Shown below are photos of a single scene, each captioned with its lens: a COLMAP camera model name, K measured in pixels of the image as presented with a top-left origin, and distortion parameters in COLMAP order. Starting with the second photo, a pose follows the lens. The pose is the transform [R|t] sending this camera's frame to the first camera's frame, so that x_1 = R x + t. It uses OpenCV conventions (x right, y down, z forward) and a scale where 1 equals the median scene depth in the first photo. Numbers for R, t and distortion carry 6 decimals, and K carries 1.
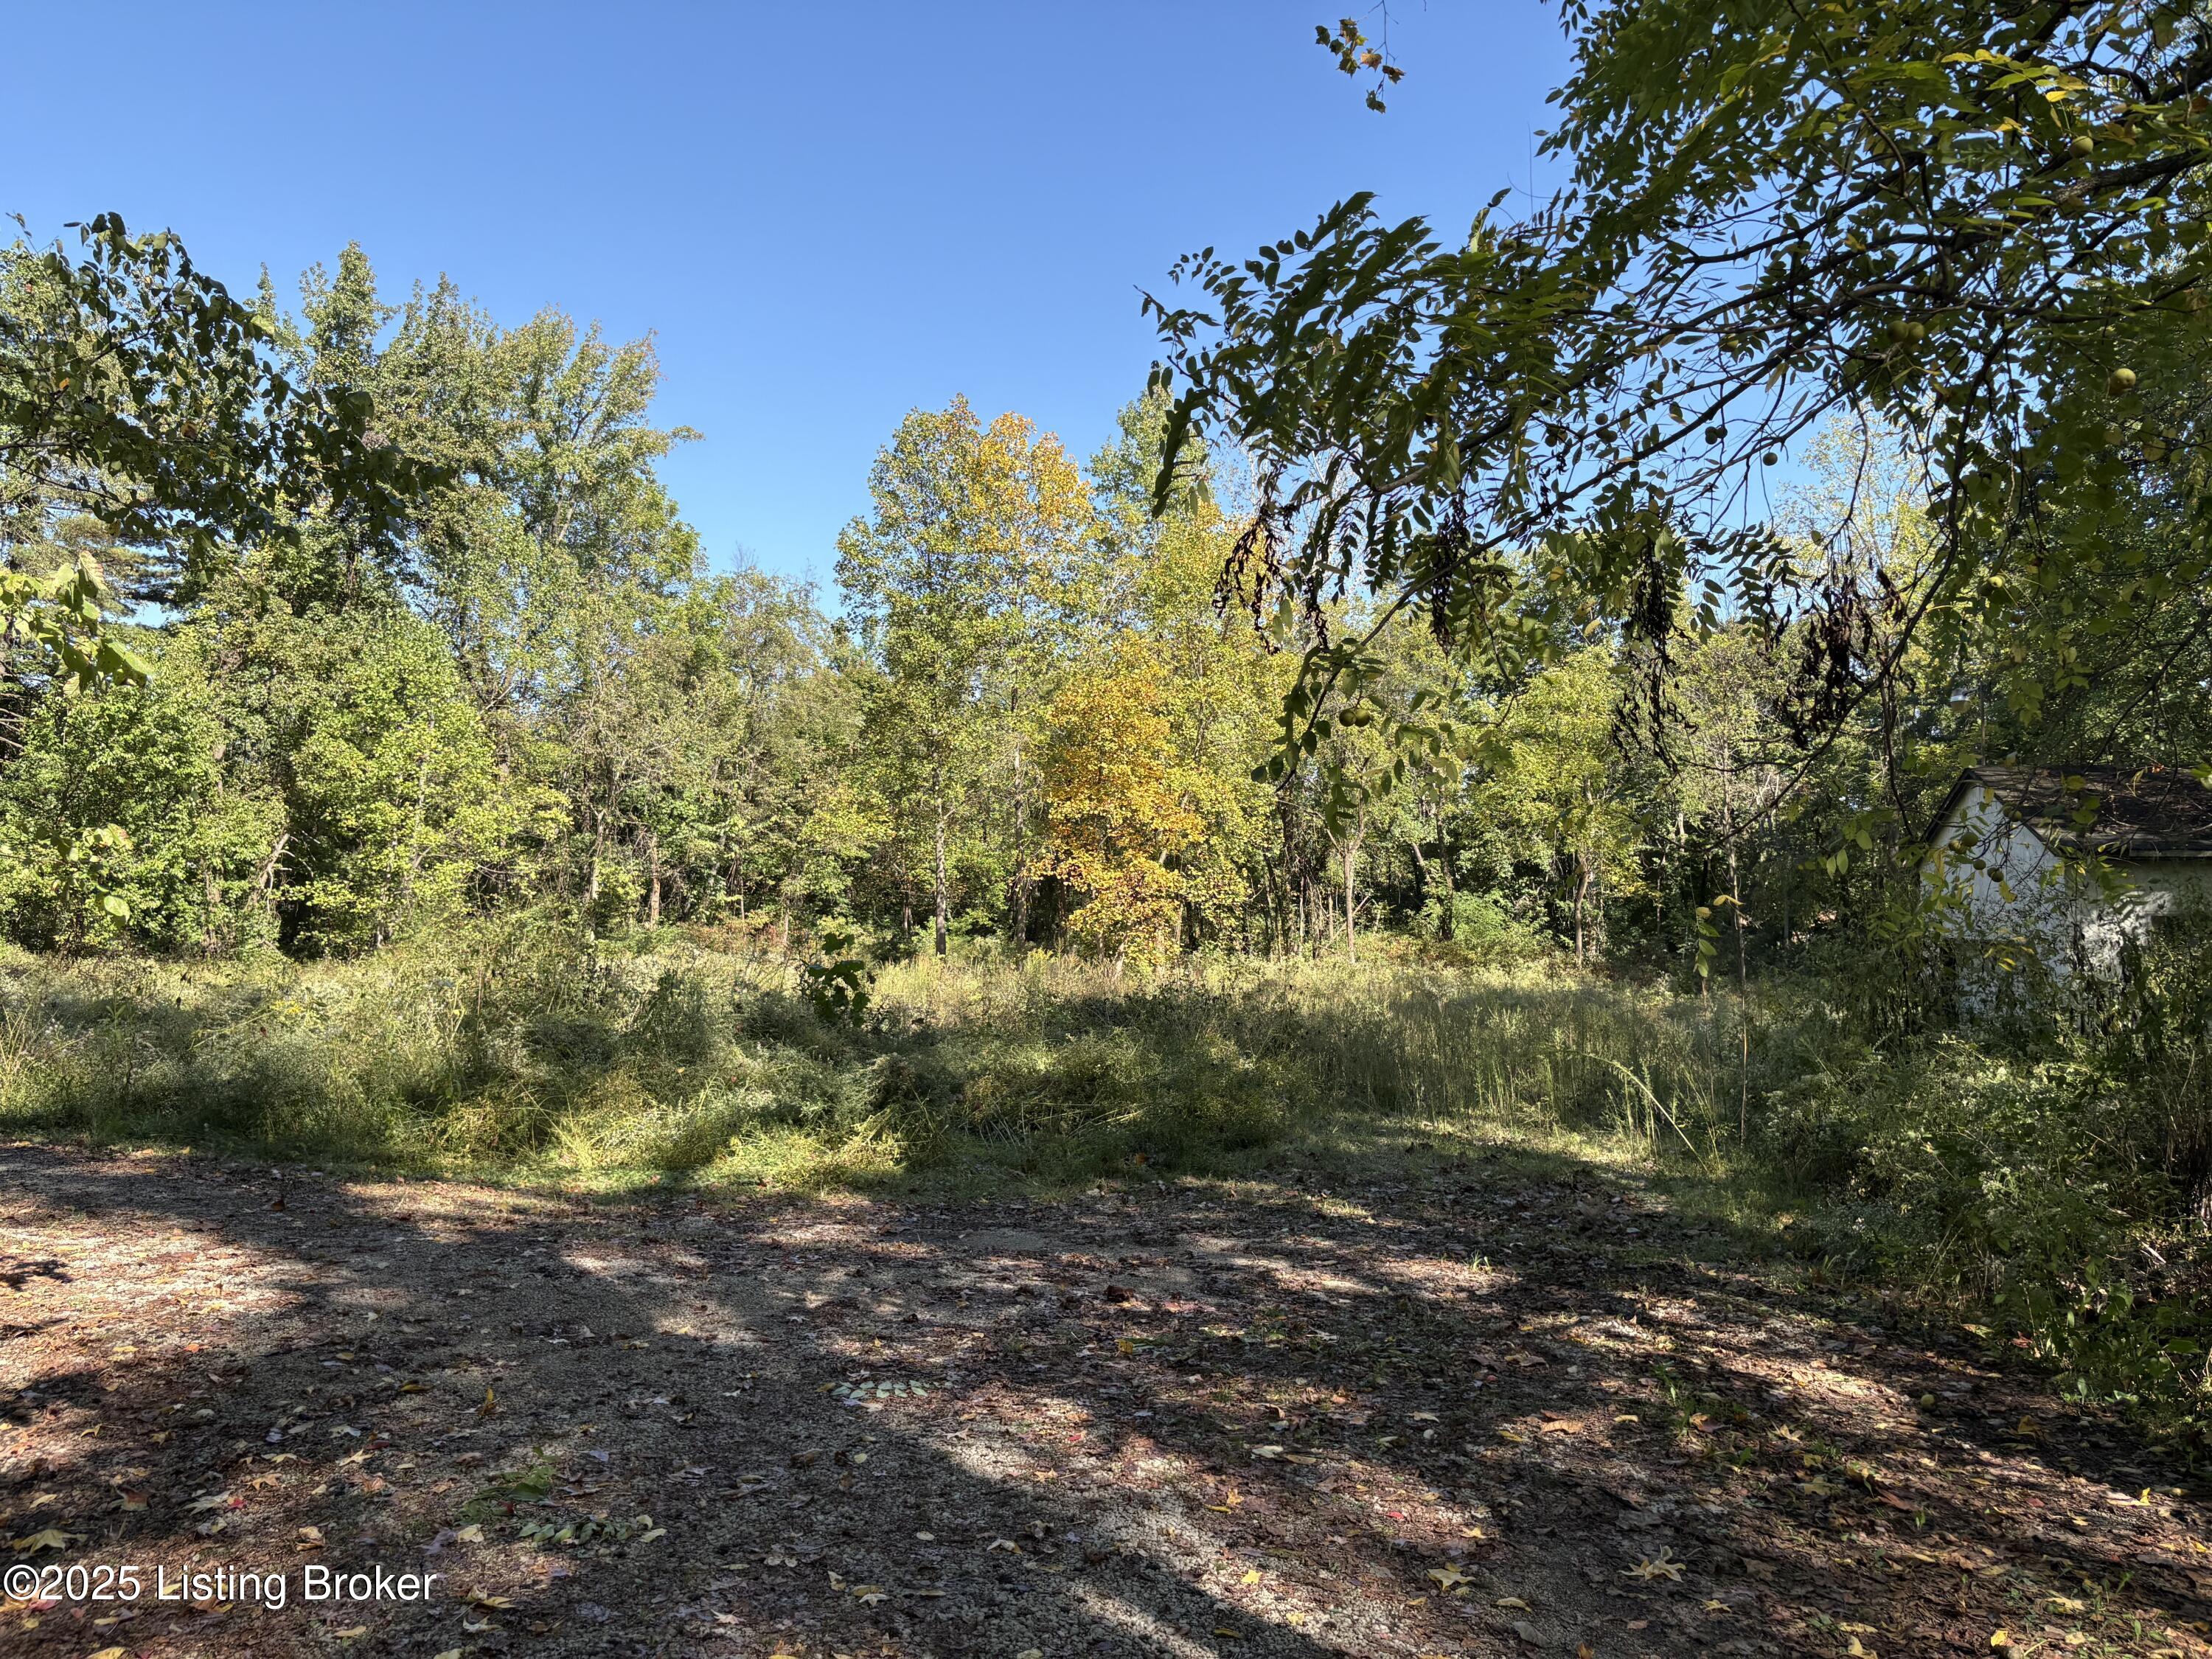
lens RADIAL K [[1649.8, 0, 1111.9], [0, 1649.8, 856.4], [0, 0, 1]] dist [0.006158, 0.006135]
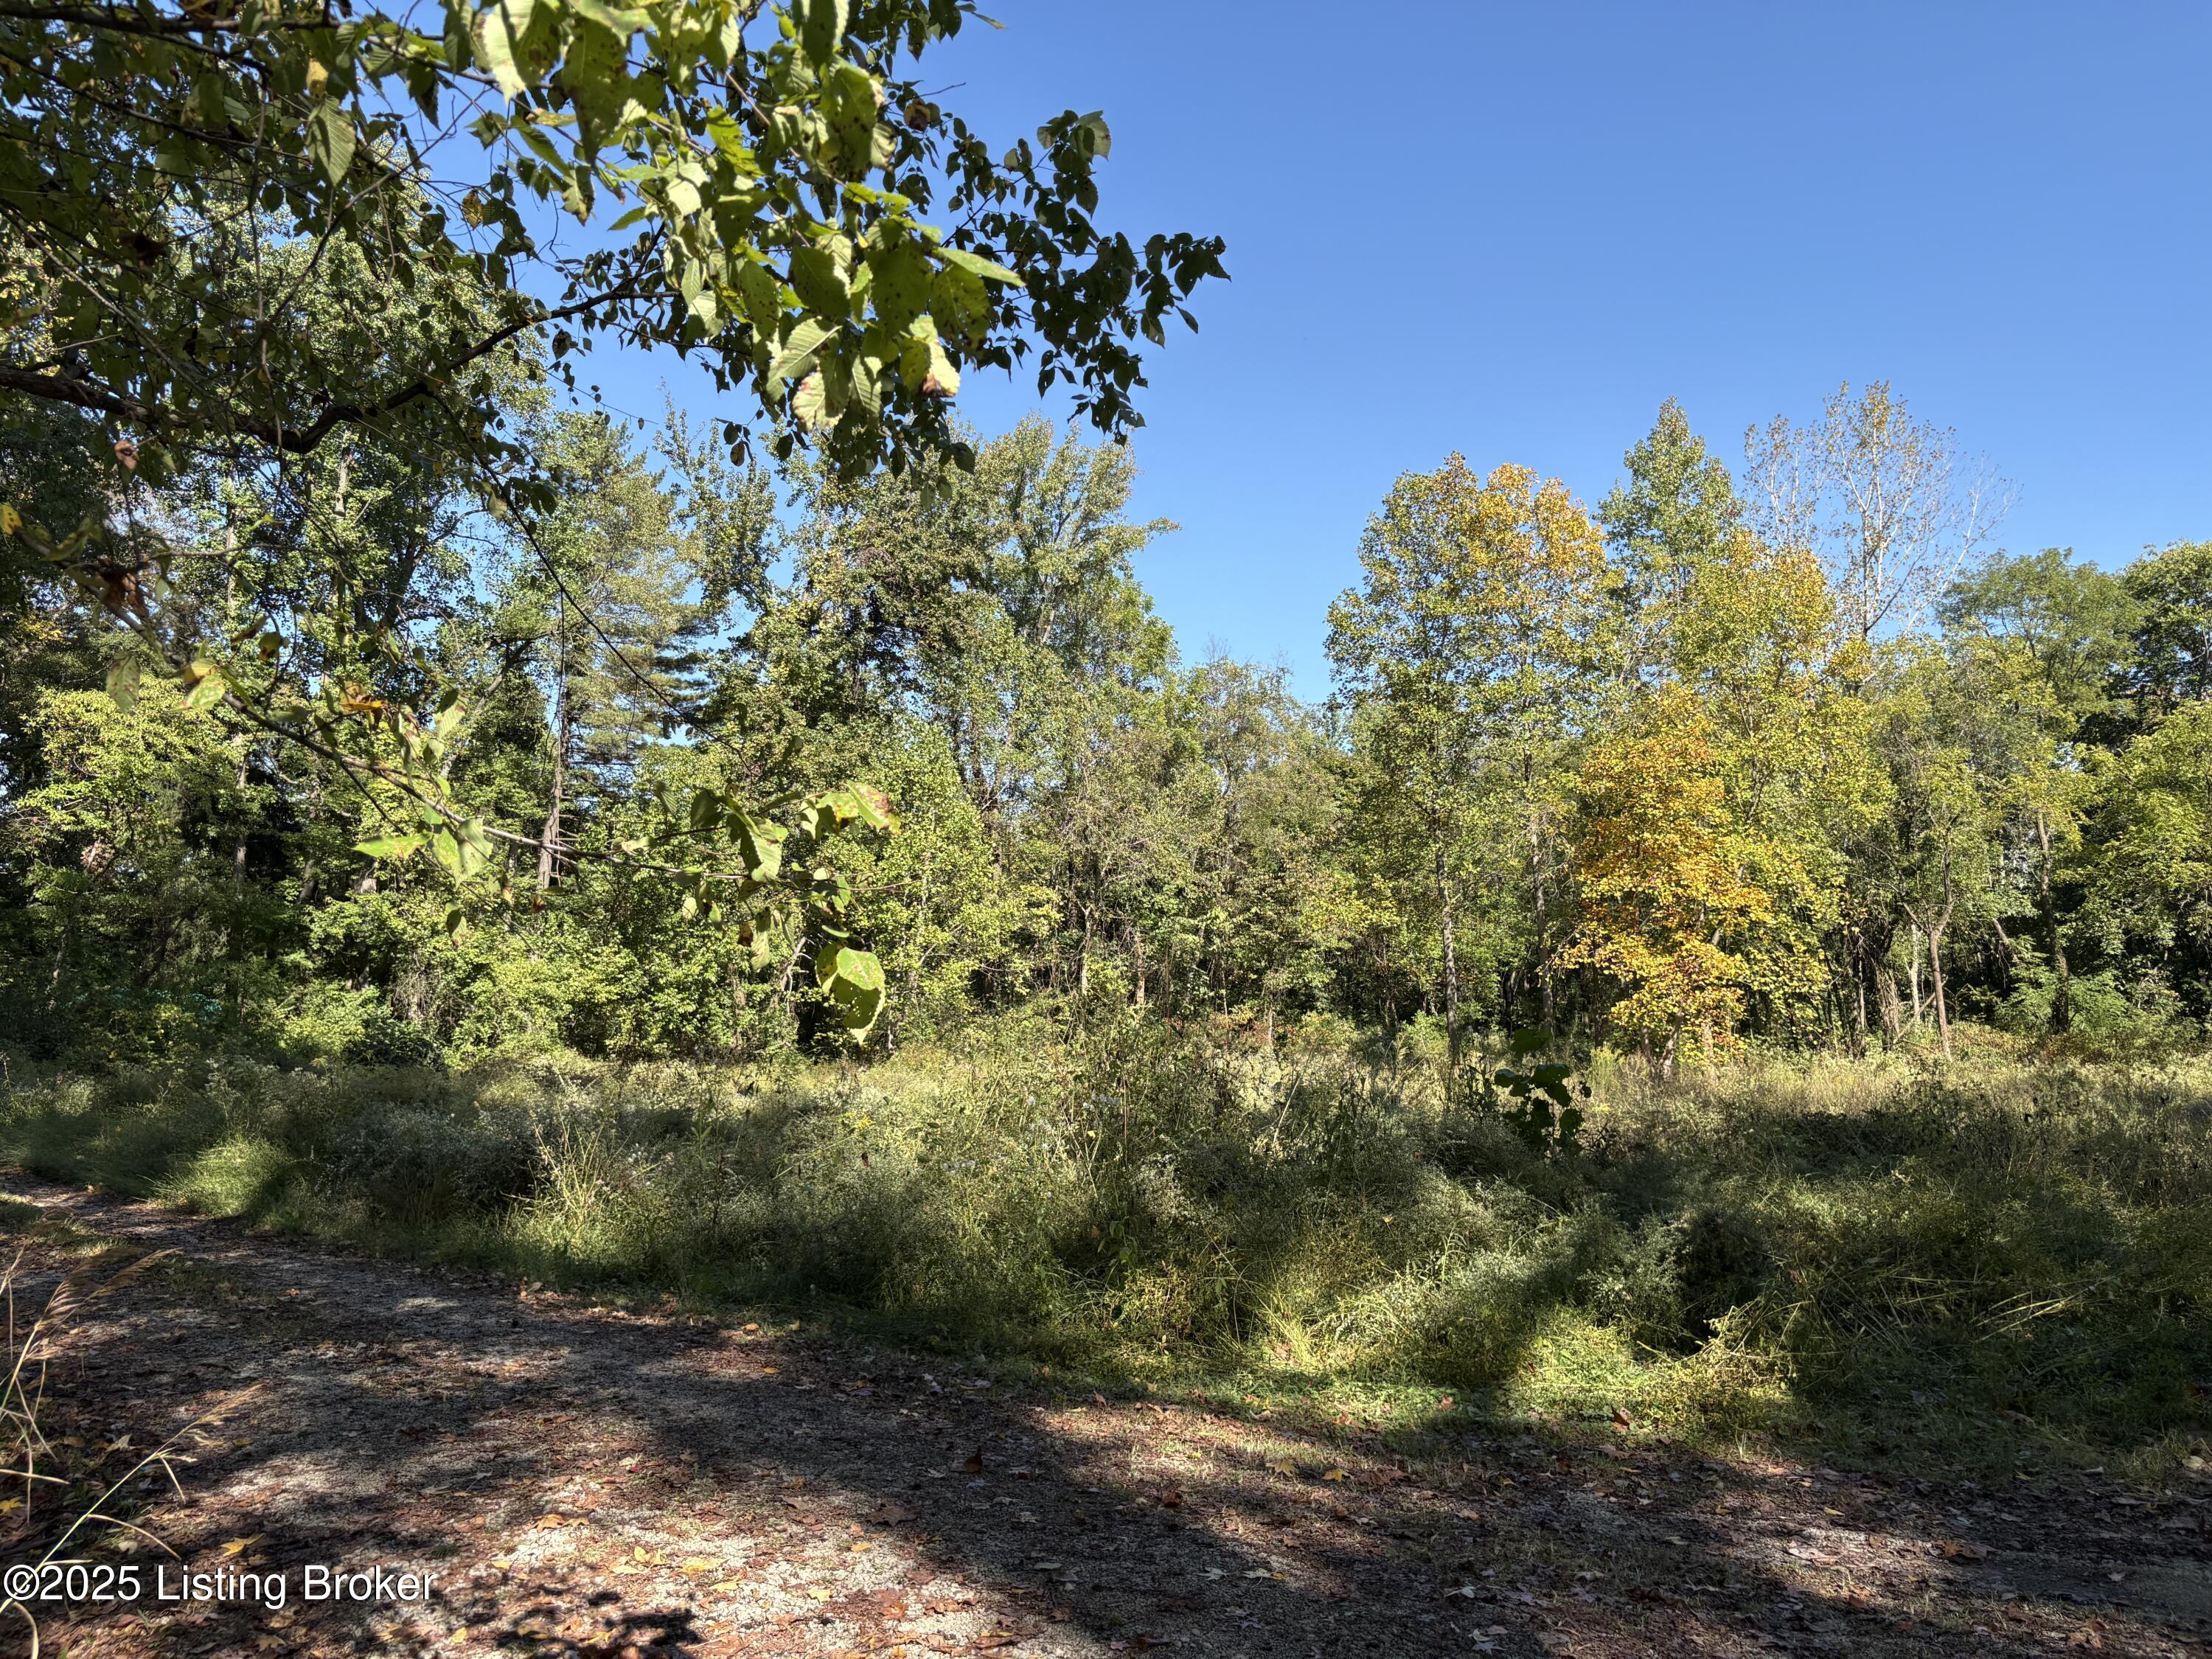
lens RADIAL K [[1639.9, 0, 1106.0], [0, 1639.9, 829.5], [0, 0, 1]] dist [0.144390, -0.277494]
pose [[0.963325, -0.042836, -0.264897, -0.040471], [0.023279, 0.996795, -0.076530, 0.002306], [0.267327, 0.067557, 0.961235, 0.055516]]
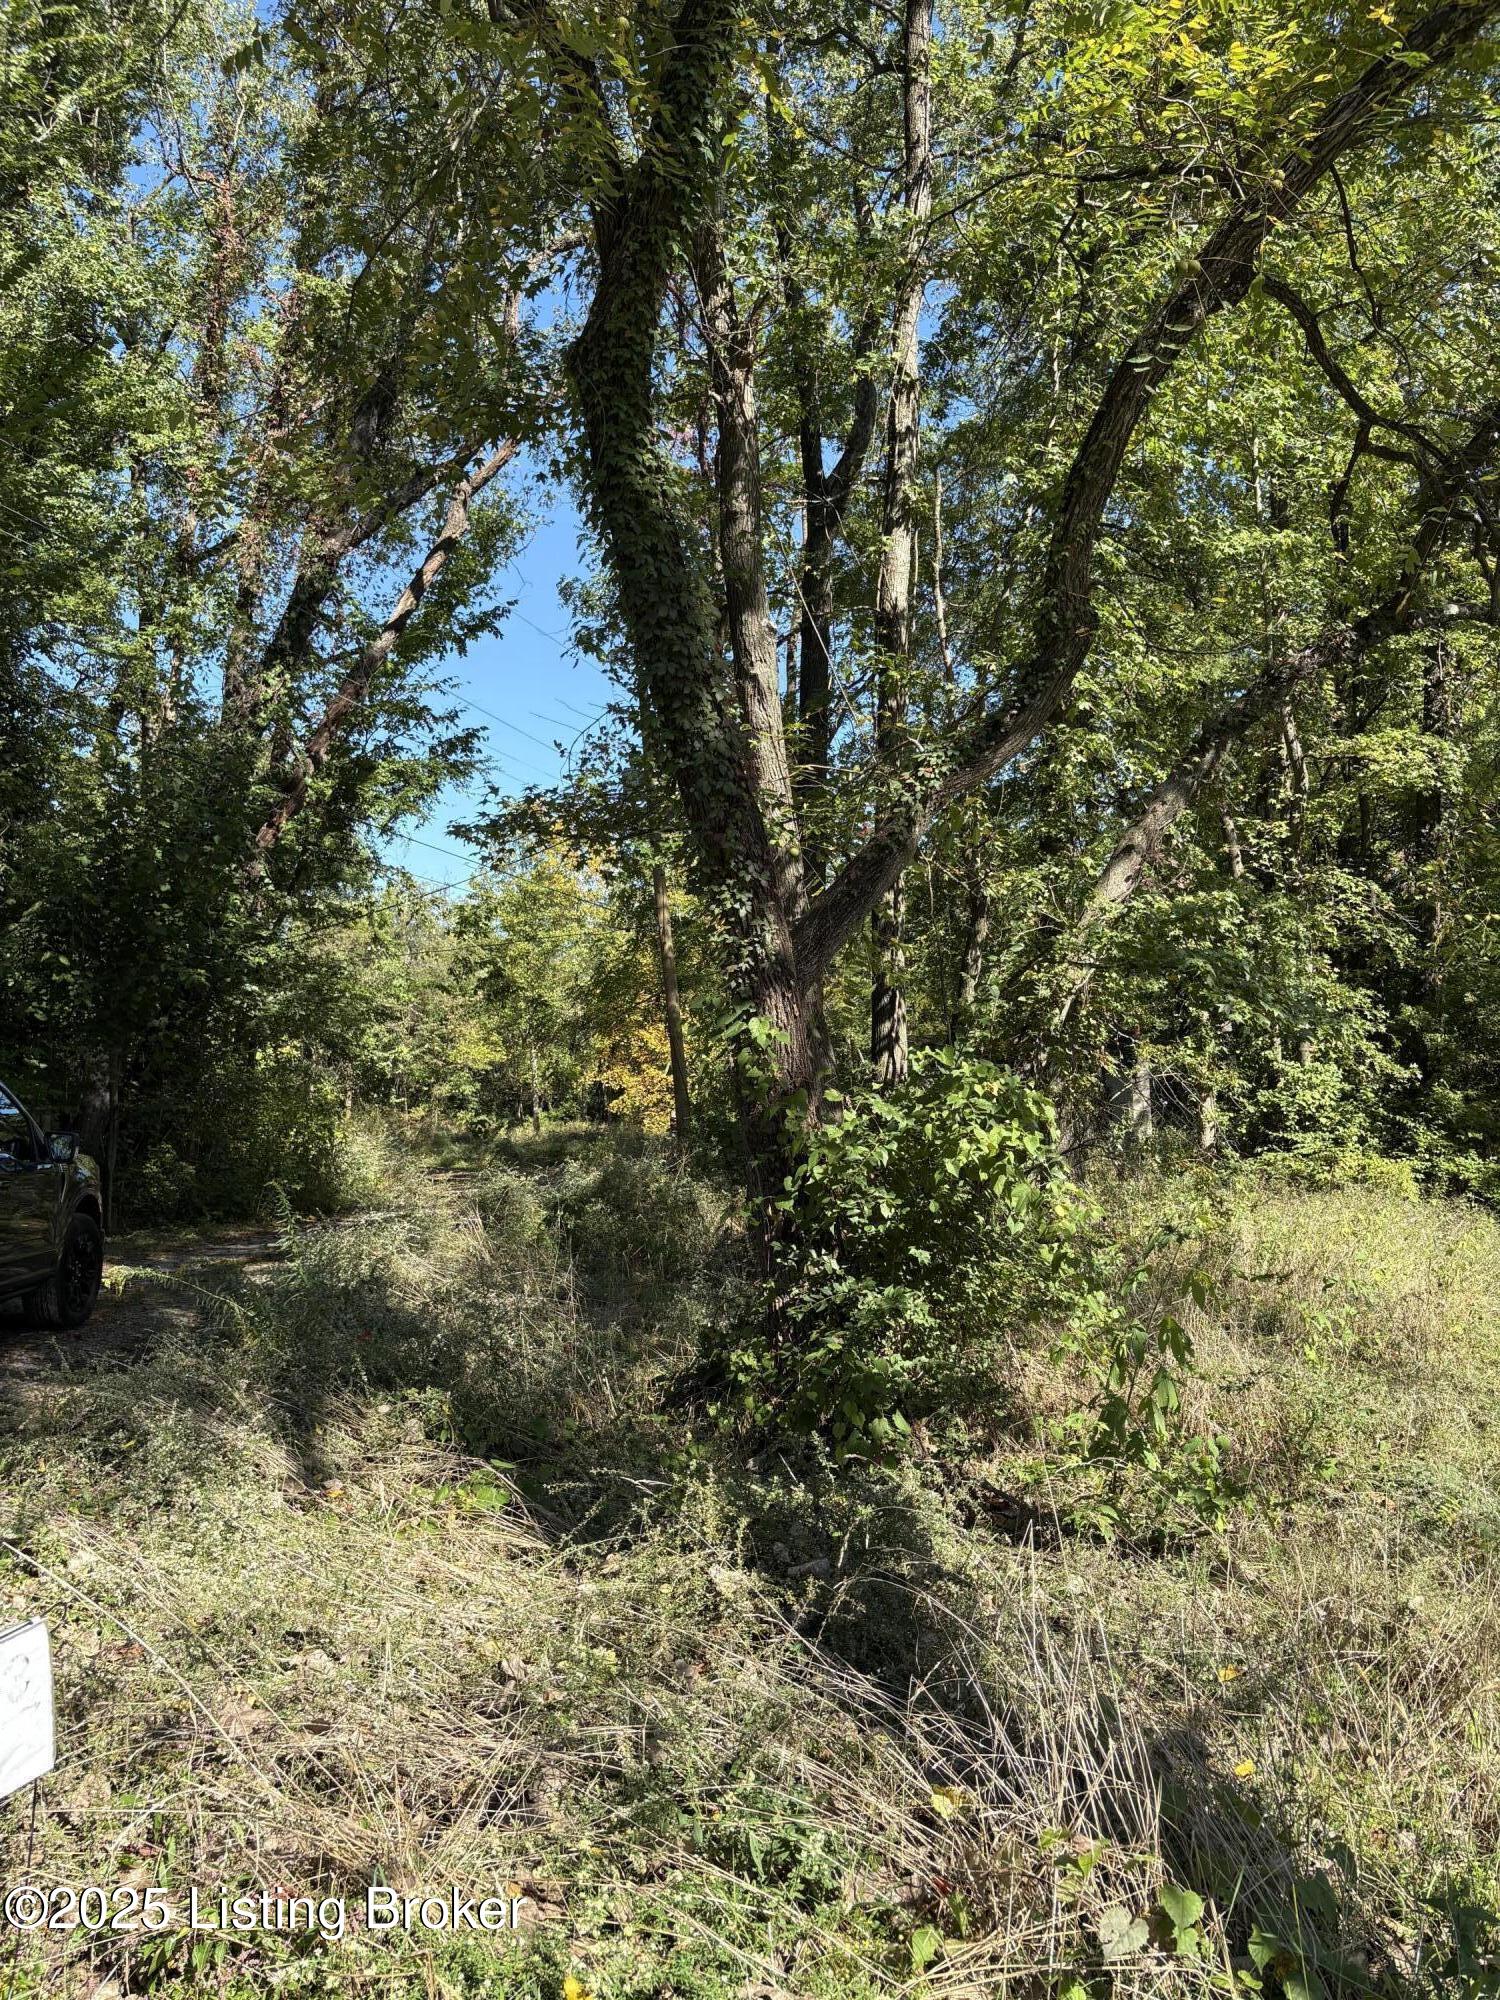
lens RADIAL K [[1482.8, 0, 752.4], [0, 1482.8, 996.6], [0, 0, 1]] dist [0.144390, -0.277494]
pose [[0.999192, -0.030011, 0.026741, 0.074062], [0.030947, 0.998897, -0.035315, -0.014096], [-0.025652, 0.036114, 0.999018, -0.482091]]
